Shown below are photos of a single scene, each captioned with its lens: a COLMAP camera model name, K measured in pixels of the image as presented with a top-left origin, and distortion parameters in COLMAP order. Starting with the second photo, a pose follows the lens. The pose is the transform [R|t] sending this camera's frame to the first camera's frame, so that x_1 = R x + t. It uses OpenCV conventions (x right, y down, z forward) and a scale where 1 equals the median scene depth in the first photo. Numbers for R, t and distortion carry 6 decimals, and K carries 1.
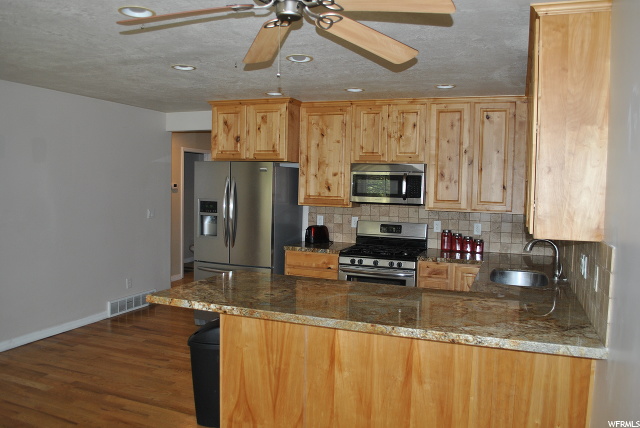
lens RADIAL K [[497.3, 0, 321.6], [0, 497.3, 214.1], [0, 0, 1]] dist [-0.080153, -0.008789]
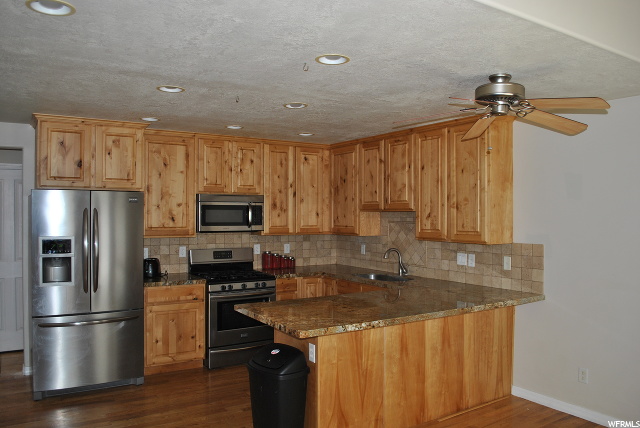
lens RADIAL K [[497.3, 0, 323.2], [0, 497.3, 213.1], [0, 0, 1]] dist [-0.080153, -0.008789]
pose [[0.611081, -0.020529, 0.791302, -0.601302], [0.057974, 0.998140, -0.018875, -0.029072], [-0.789443, 0.057409, 0.611134, 0.177440]]
